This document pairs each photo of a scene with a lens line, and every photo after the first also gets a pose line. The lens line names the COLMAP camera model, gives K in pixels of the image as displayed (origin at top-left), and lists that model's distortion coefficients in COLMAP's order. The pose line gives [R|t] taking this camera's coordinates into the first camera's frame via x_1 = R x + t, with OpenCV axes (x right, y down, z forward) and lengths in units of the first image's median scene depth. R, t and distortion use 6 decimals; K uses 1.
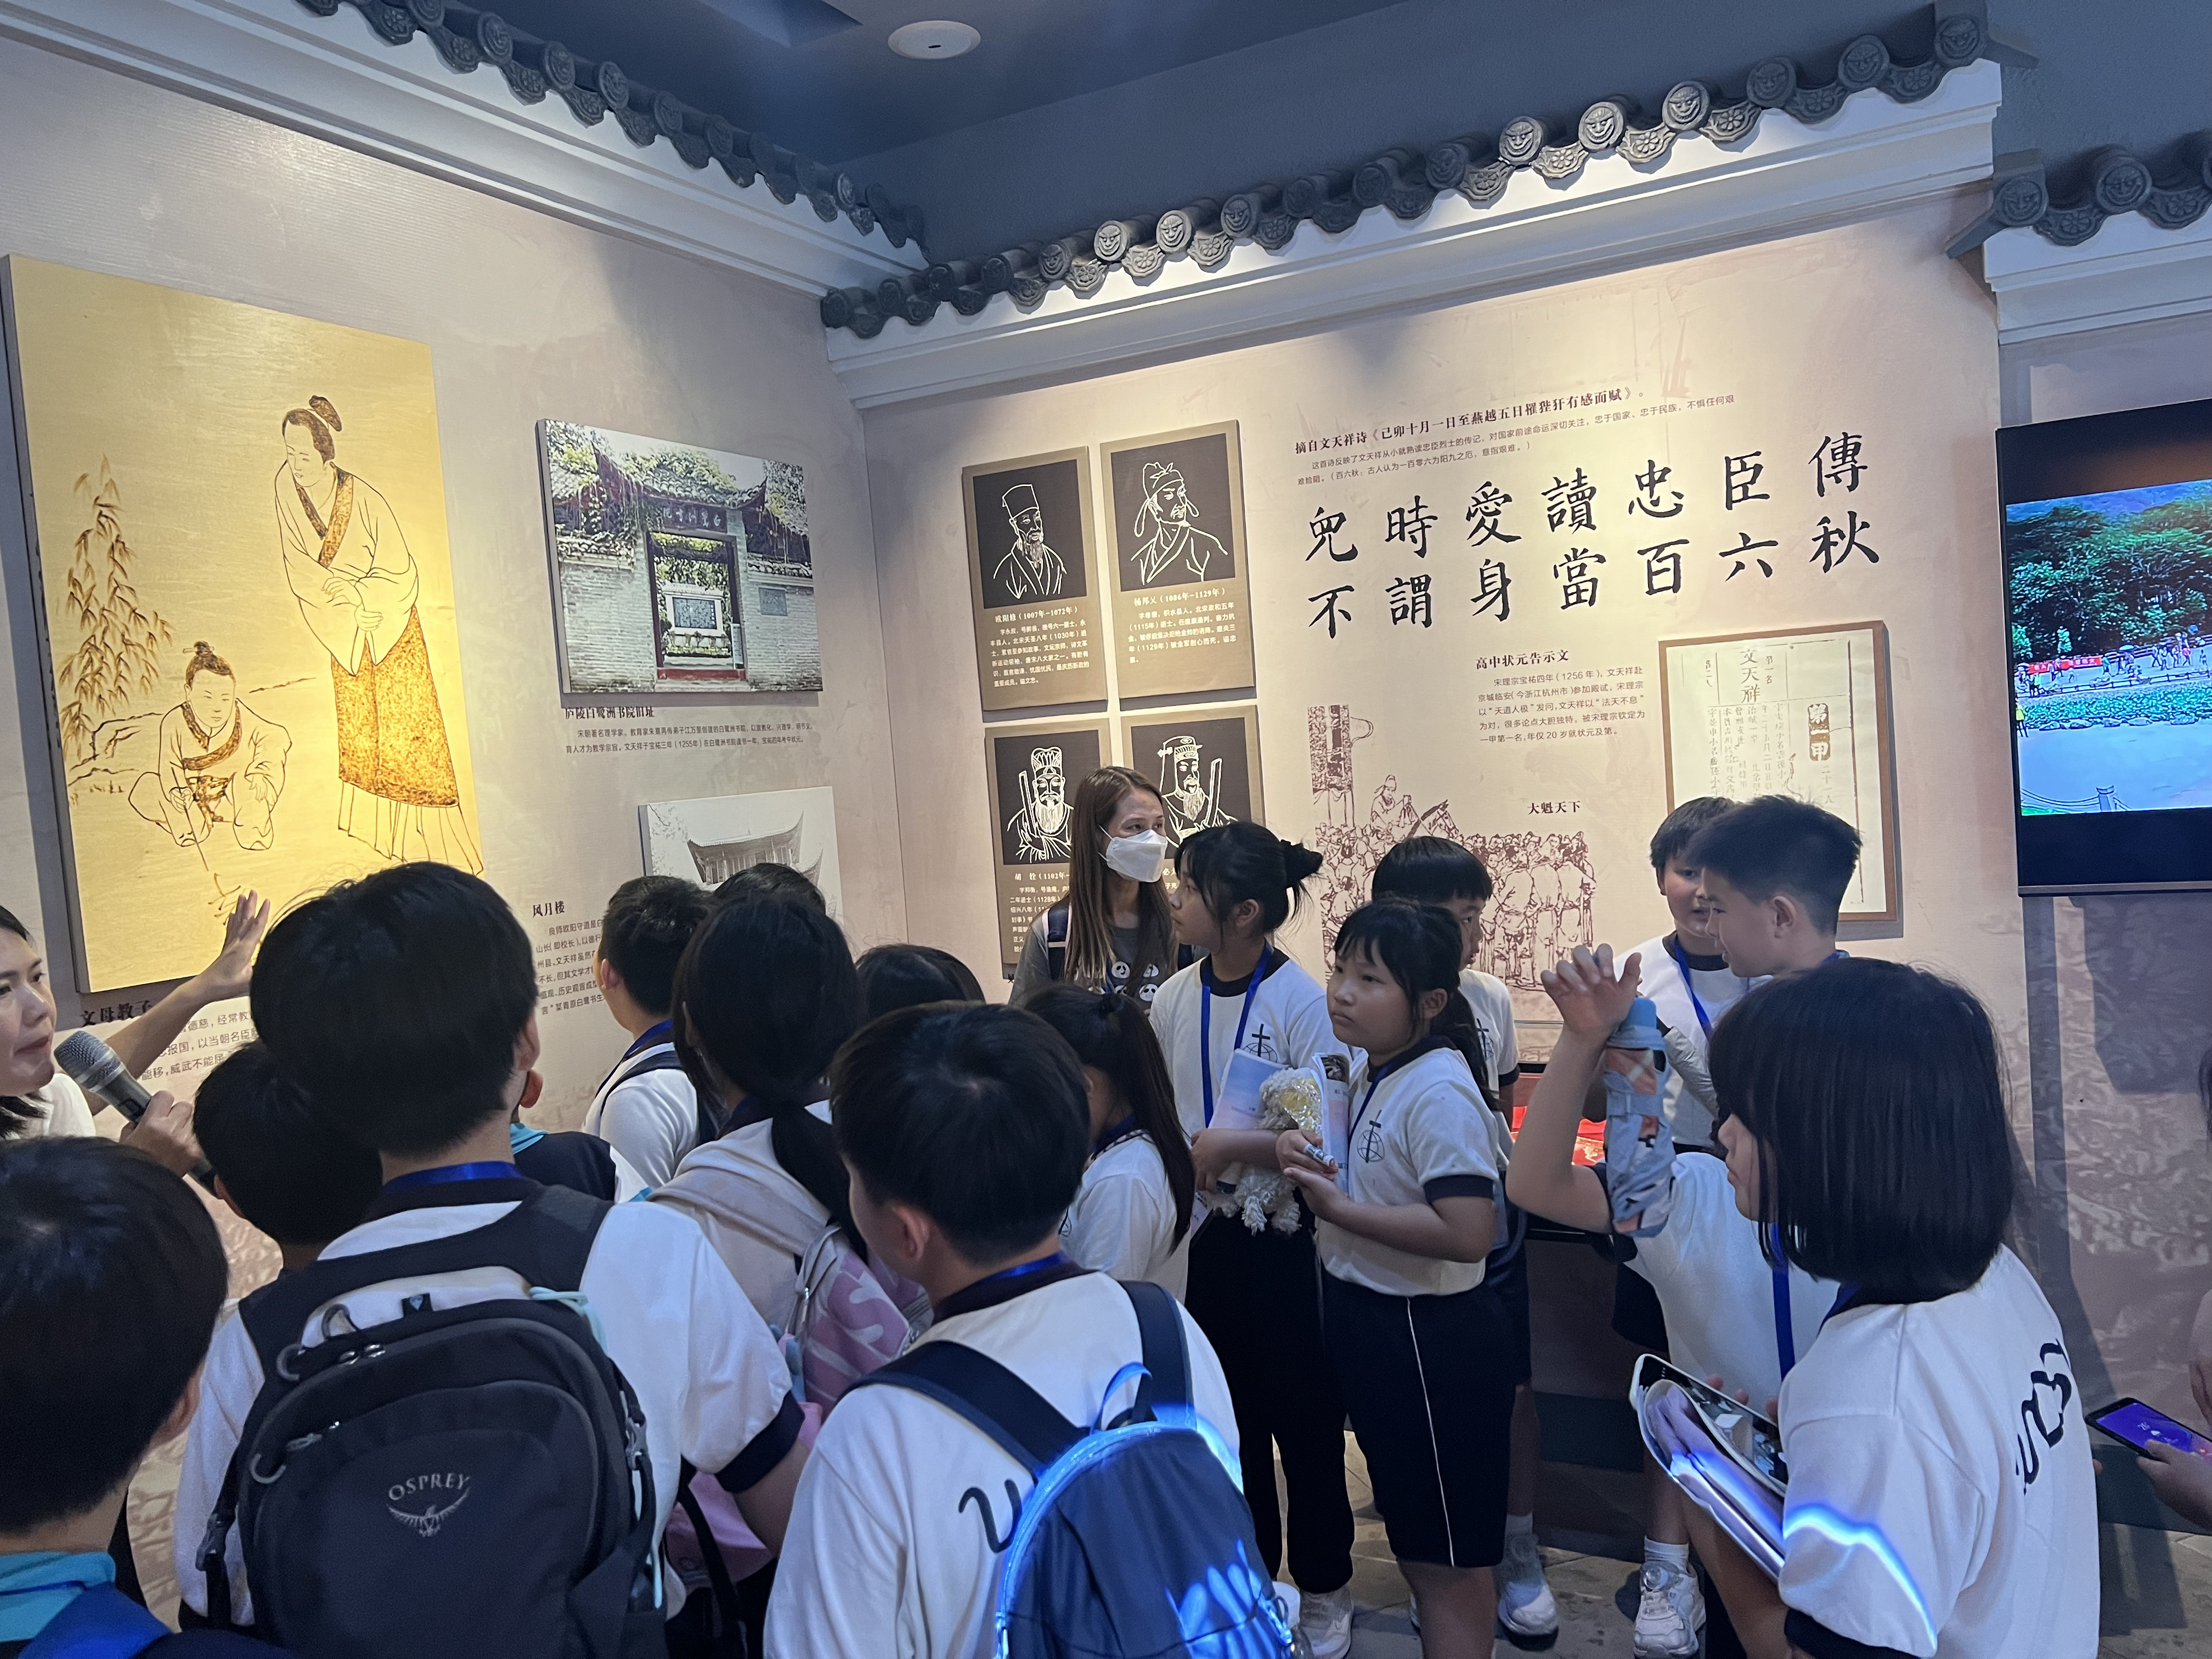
lens RADIAL K [[1674.5, 0, 1102.3], [0, 1674.5, 842.2], [0, 0, 1]] dist [0.047134, -0.049435]
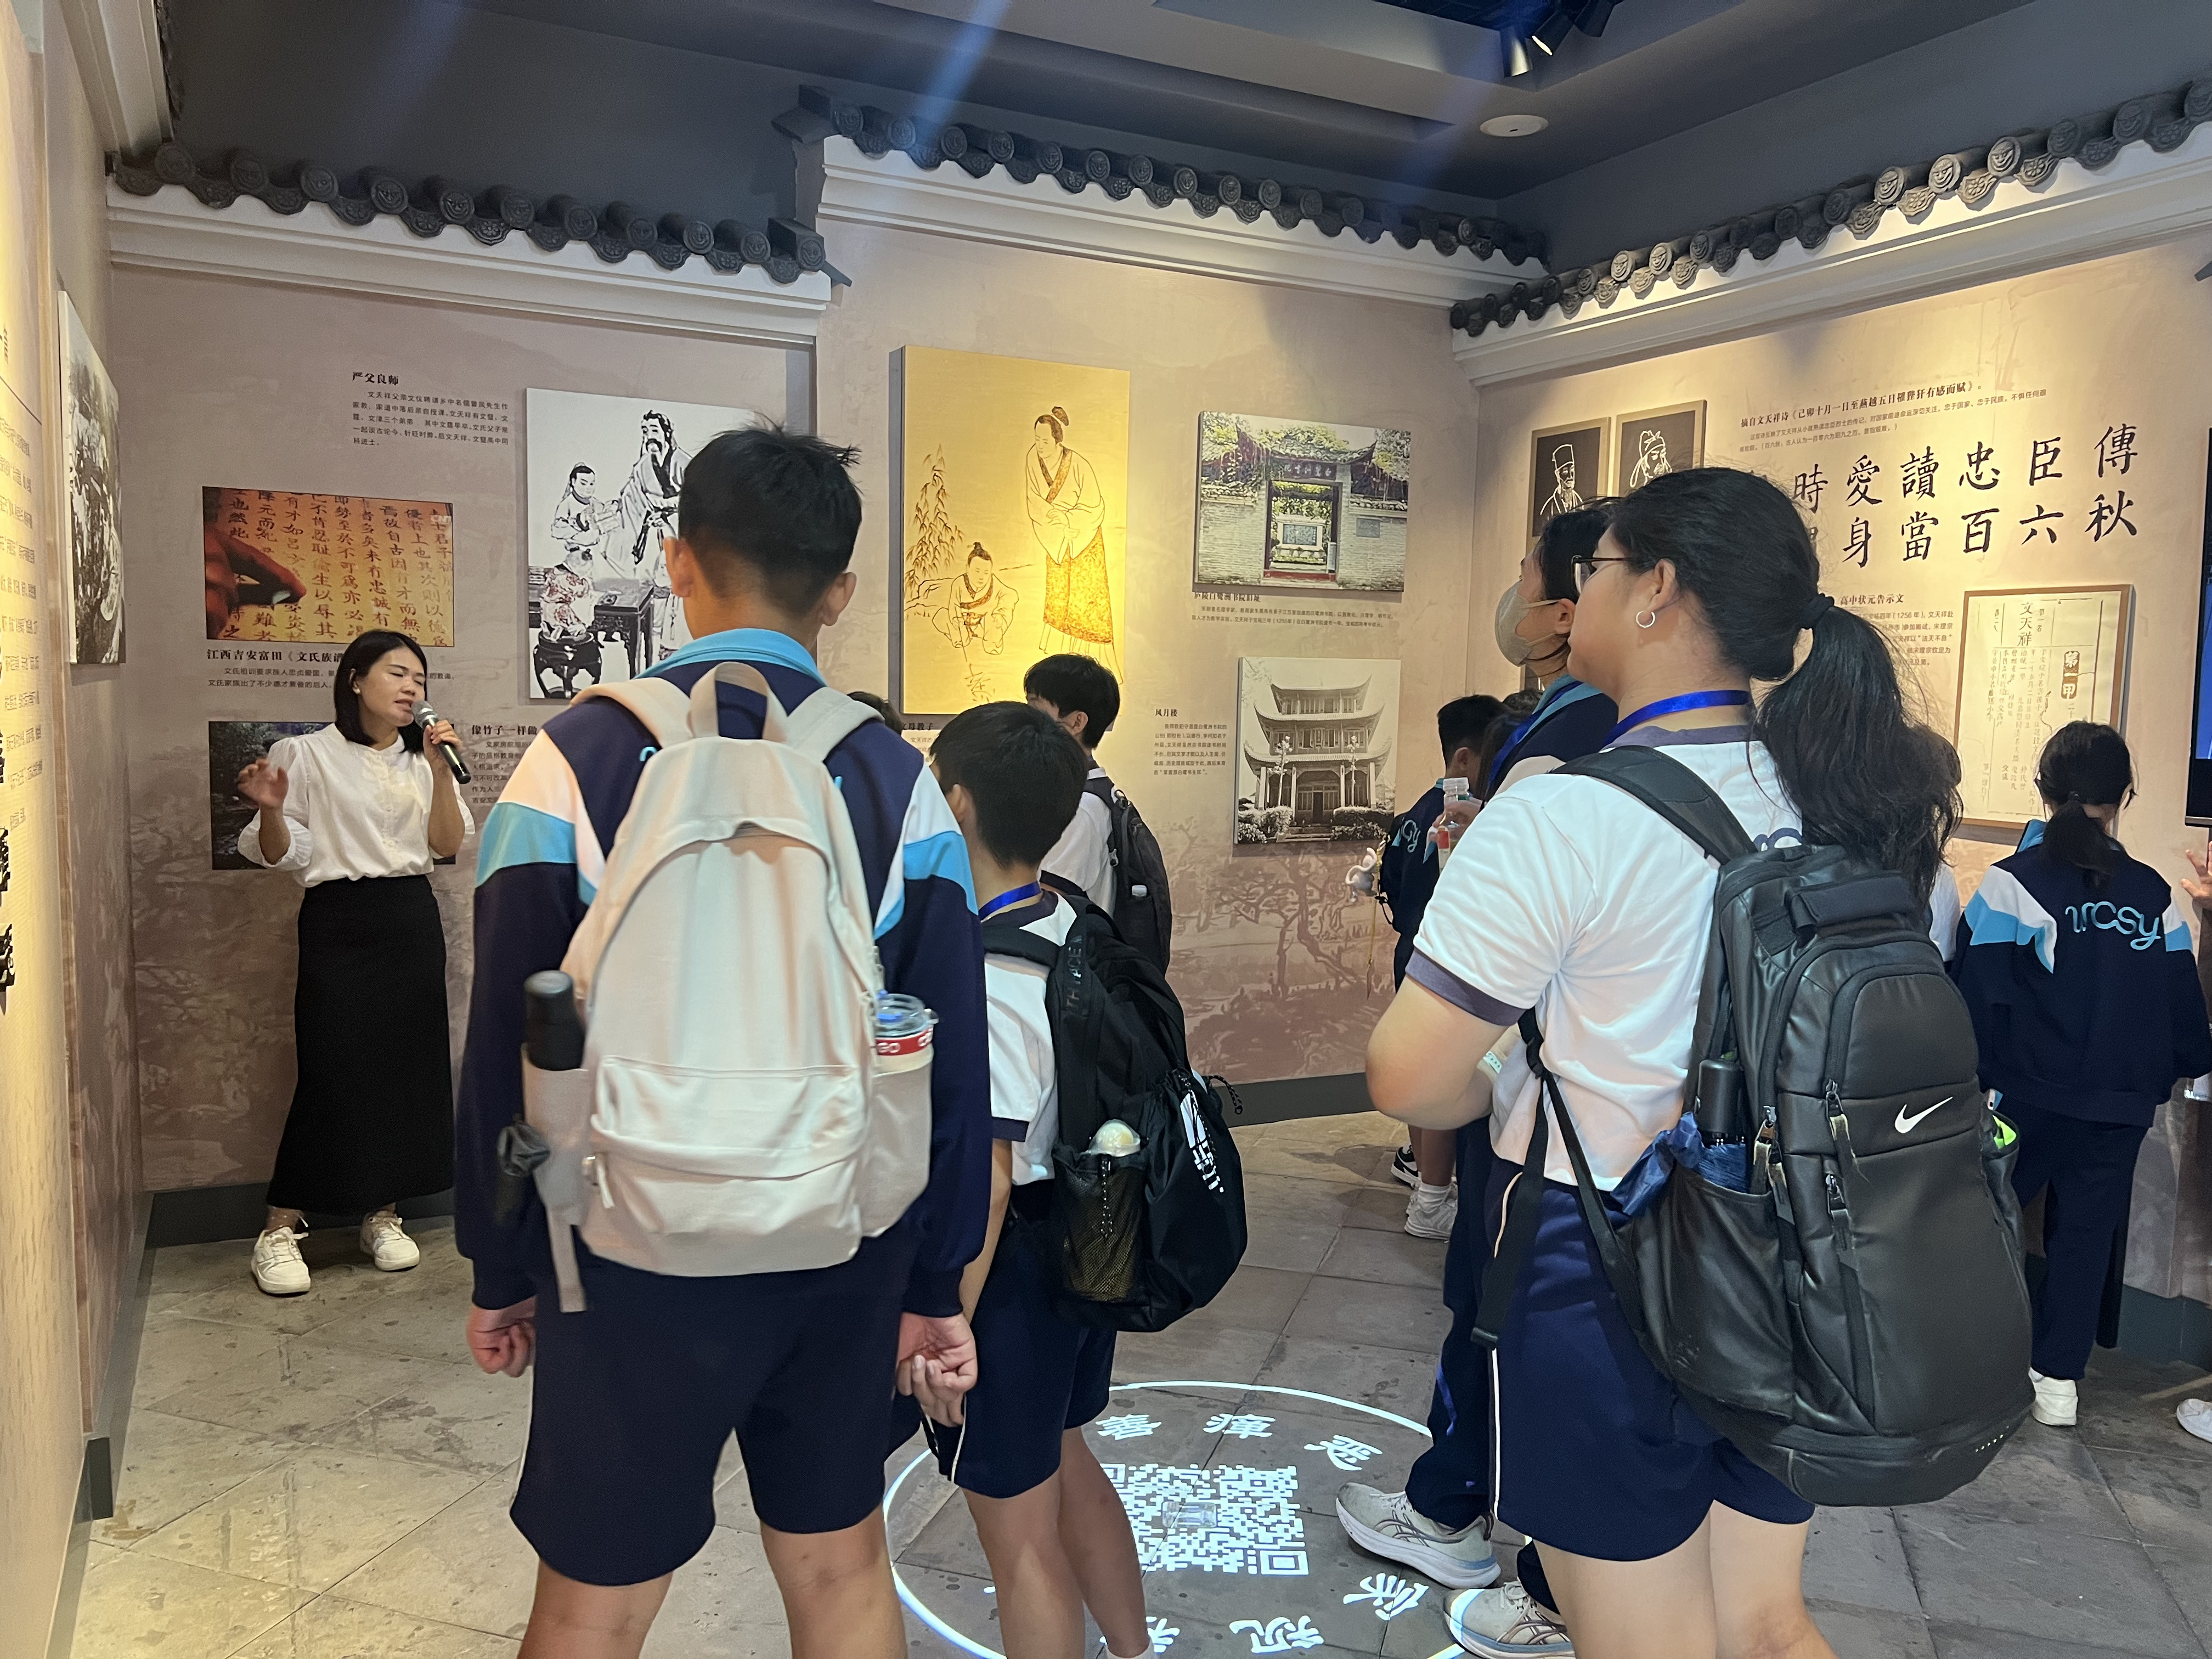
lens RADIAL K [[1674.5, 0, 1103.4], [0, 1674.5, 838.5], [0, 0, 1]] dist [0.047134, -0.049435]
pose [[0.813876, 0.145807, -0.562447, 0.533152], [-0.114710, 0.989271, 0.090466, 0.019053], [0.569604, -0.009110, 0.821869, -0.365227]]
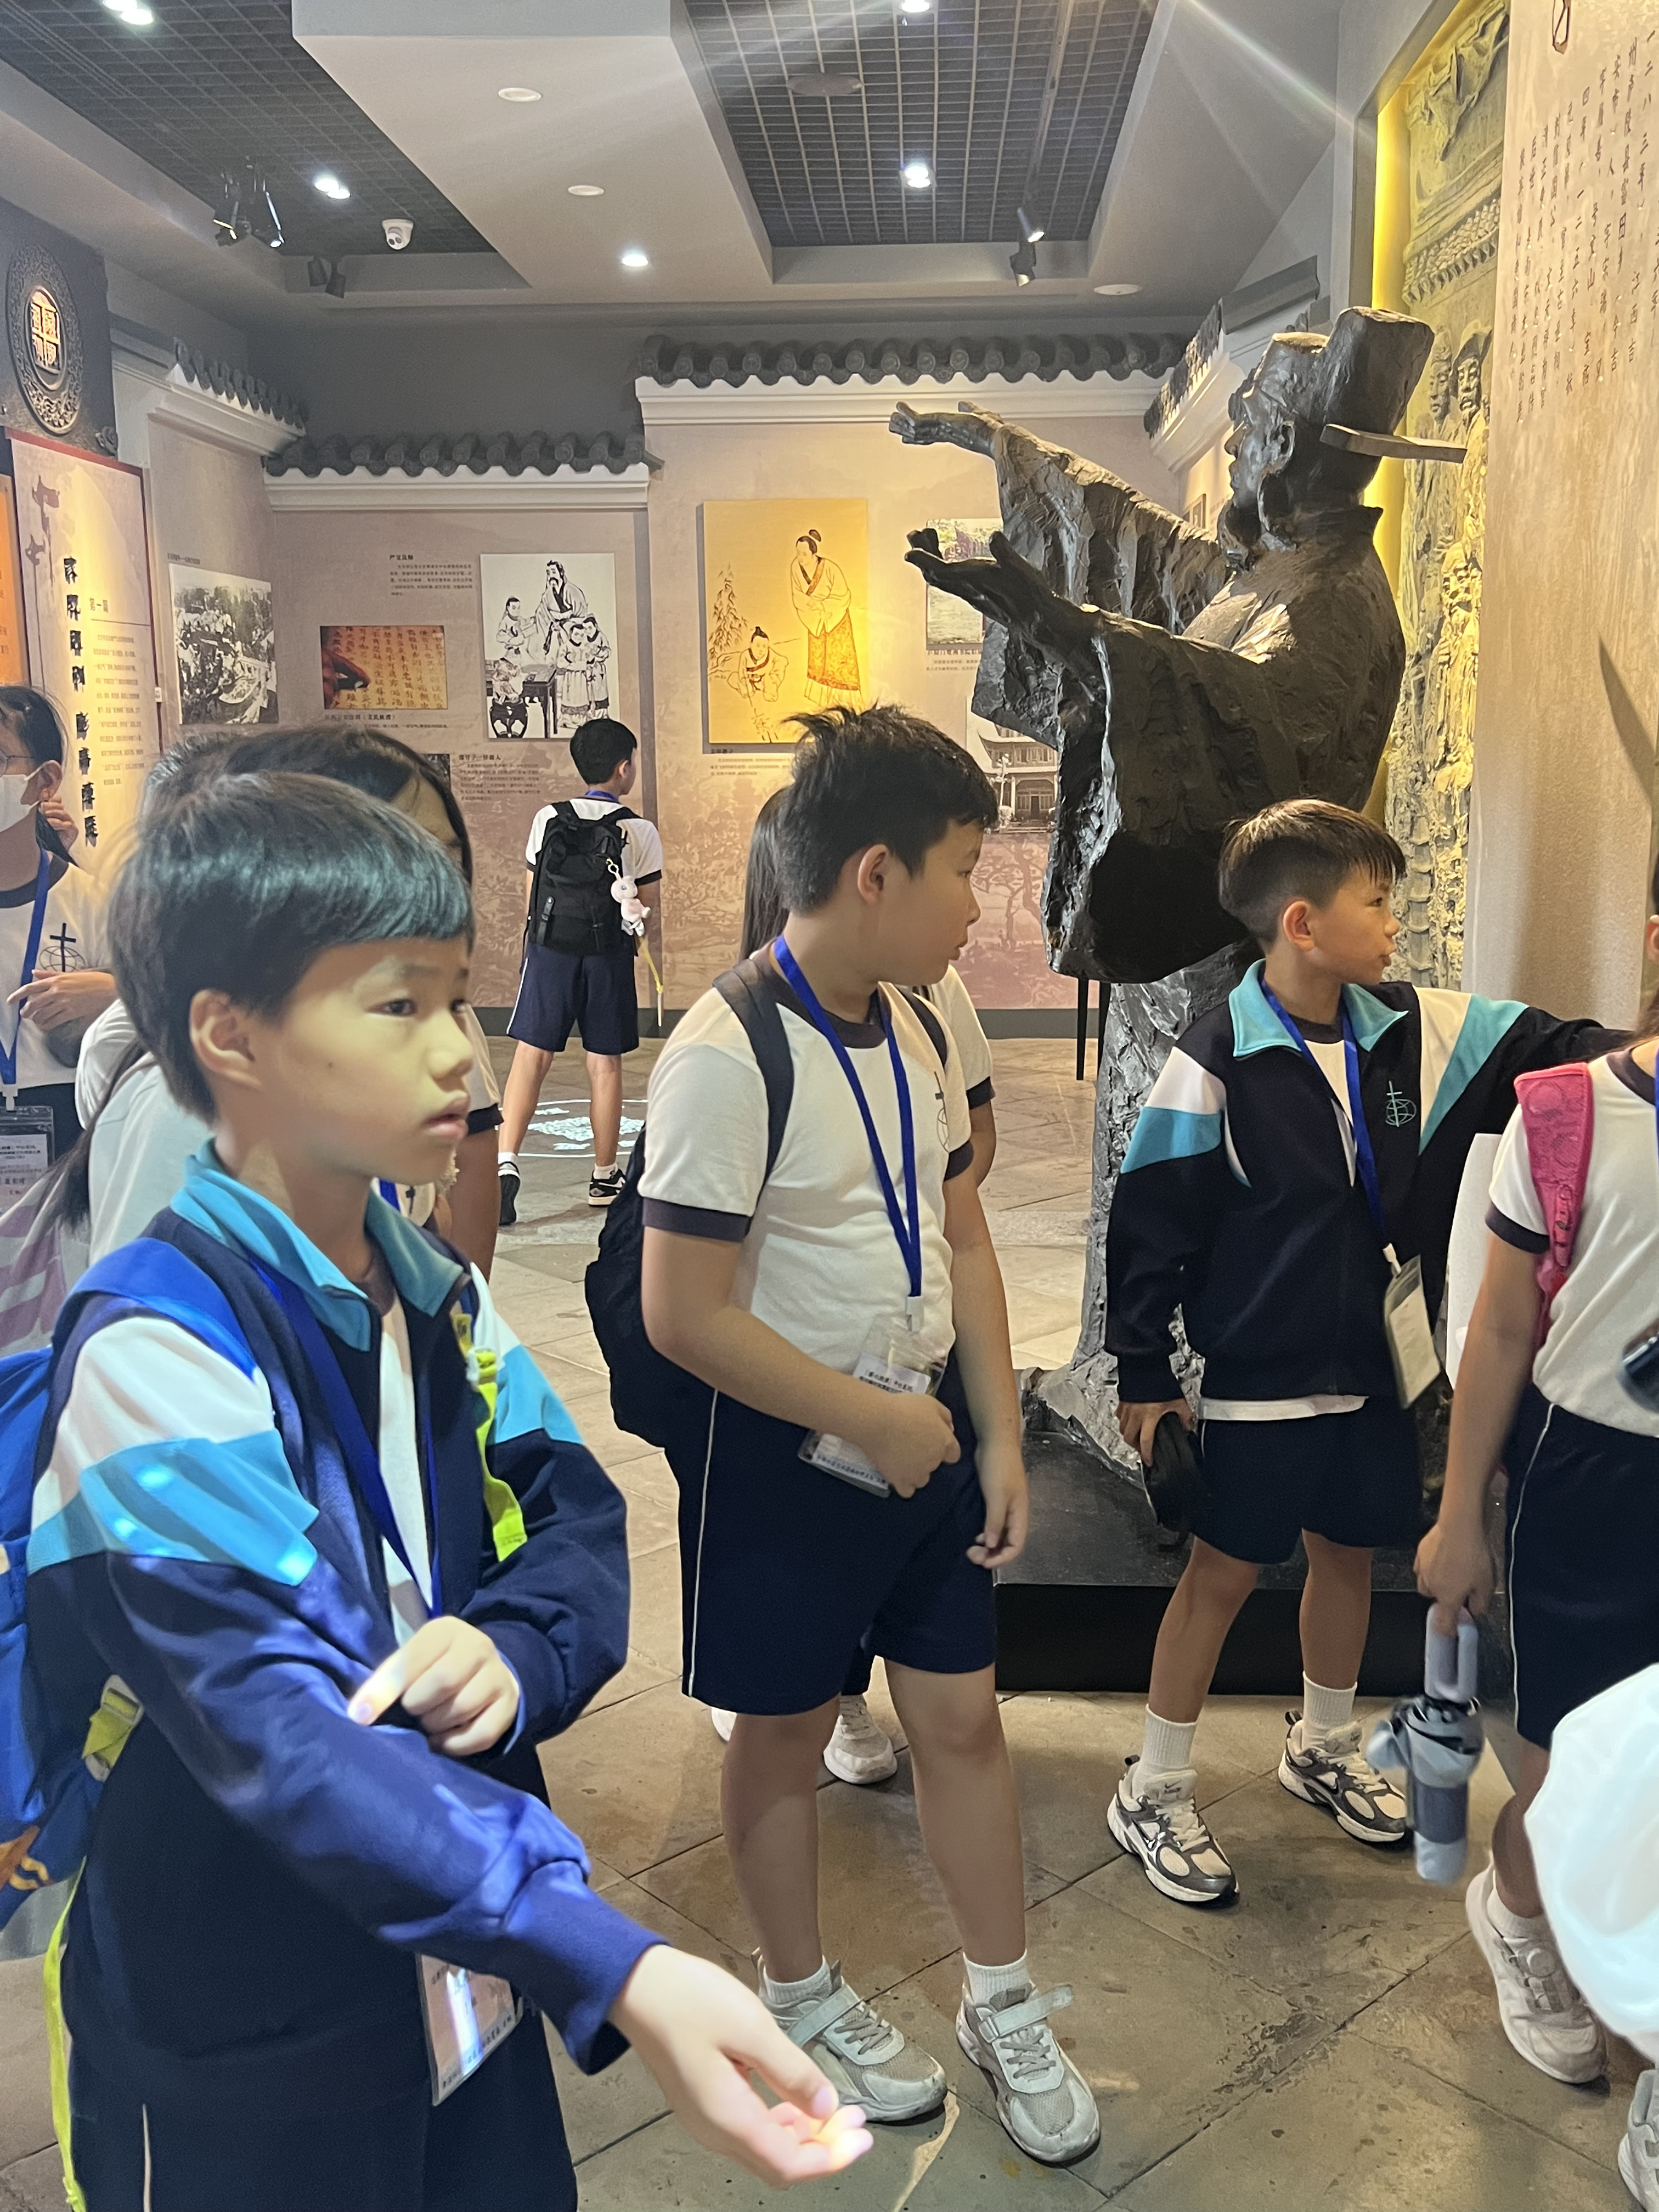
lens RADIAL K [[2058.0, 0, 825.4], [0, 2058.0, 1105.8], [0, 0, 1]] dist [0.040995, 0.000000]
pose [[0.420517, 0.225123, -0.878912, 2.137815], [-0.074727, 0.974030, 0.213733, -0.063313], [0.904202, -0.024200, 0.426418, -0.316915]]
